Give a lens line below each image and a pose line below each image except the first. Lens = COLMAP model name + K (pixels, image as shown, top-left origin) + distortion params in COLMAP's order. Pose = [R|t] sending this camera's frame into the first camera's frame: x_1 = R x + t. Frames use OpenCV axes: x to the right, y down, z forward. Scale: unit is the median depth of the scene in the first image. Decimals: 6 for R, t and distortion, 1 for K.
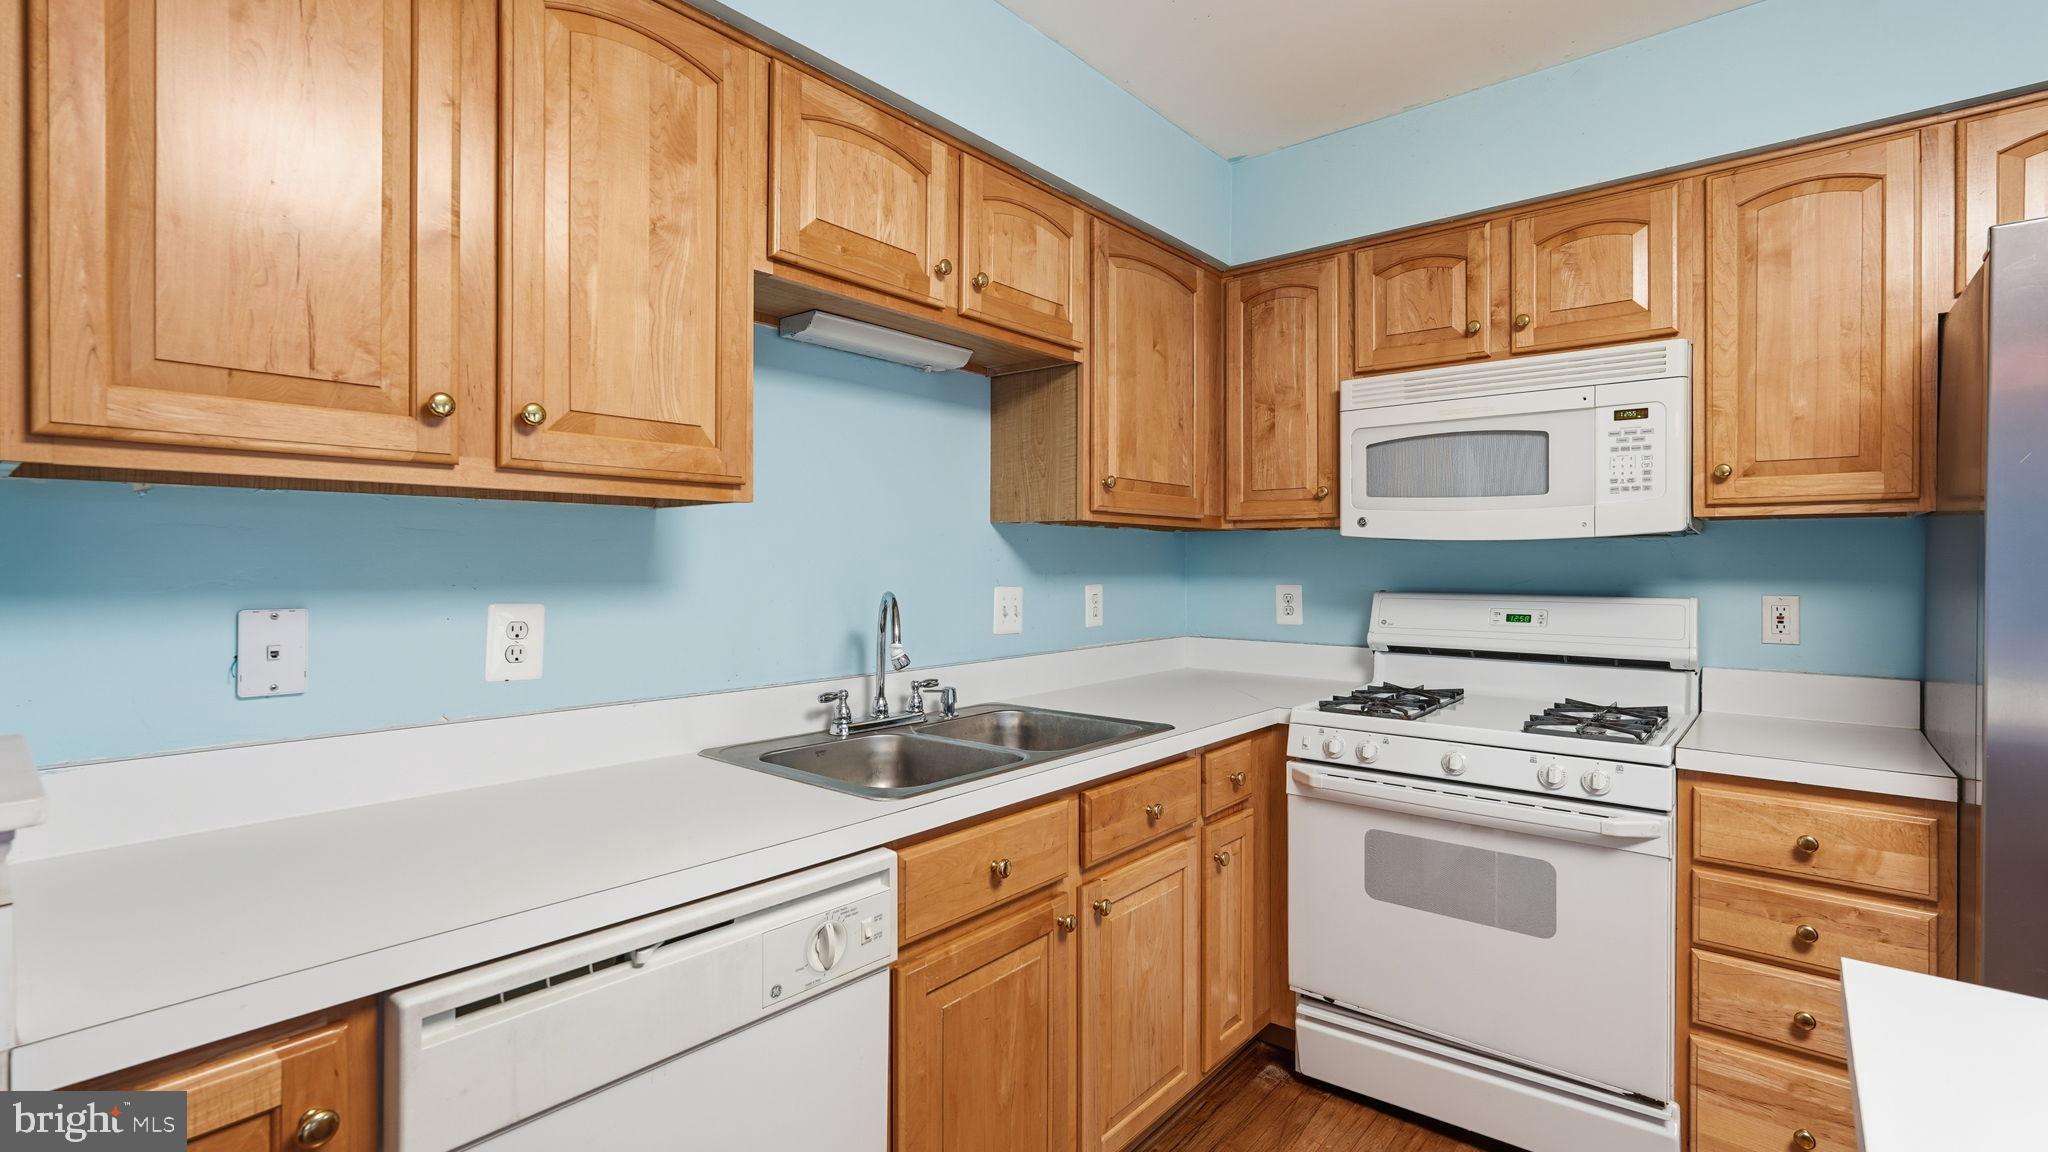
lens RADIAL K [[922.5, 0, 1023.7], [0, 922.5, 566.1], [0, 0, 1]] dist [-0.018809, 0.010521]
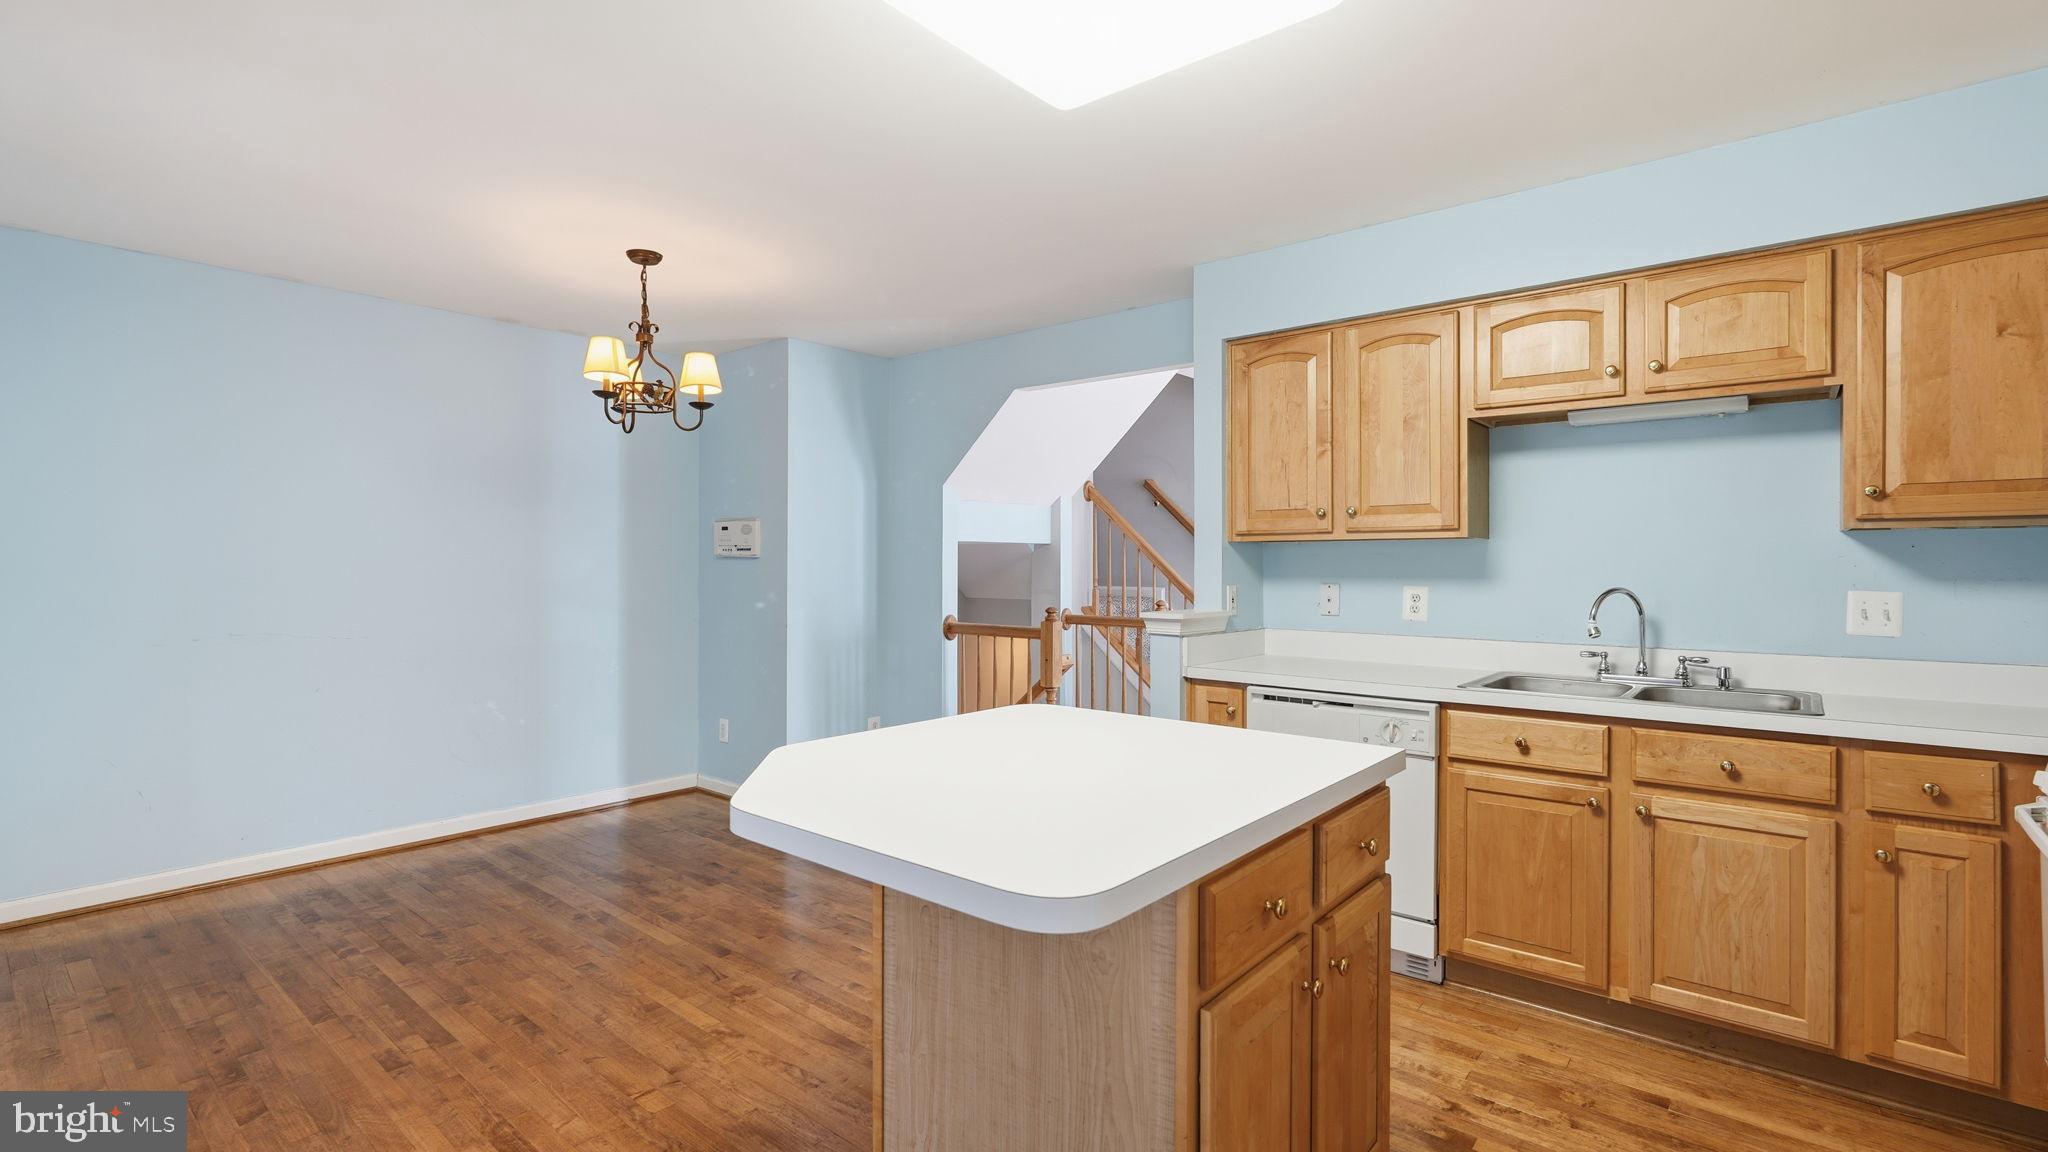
lens RADIAL K [[909.1, 0, 1022.6], [0, 909.1, 558.8], [0, 0, 1]] dist [-0.019140, 0.010933]
pose [[-0.001884, -0.010428, -0.999944, 1.172512], [-0.004487, 0.999936, -0.010419, 0.000938], [0.999988, 0.004468, -0.001931, 0.036012]]
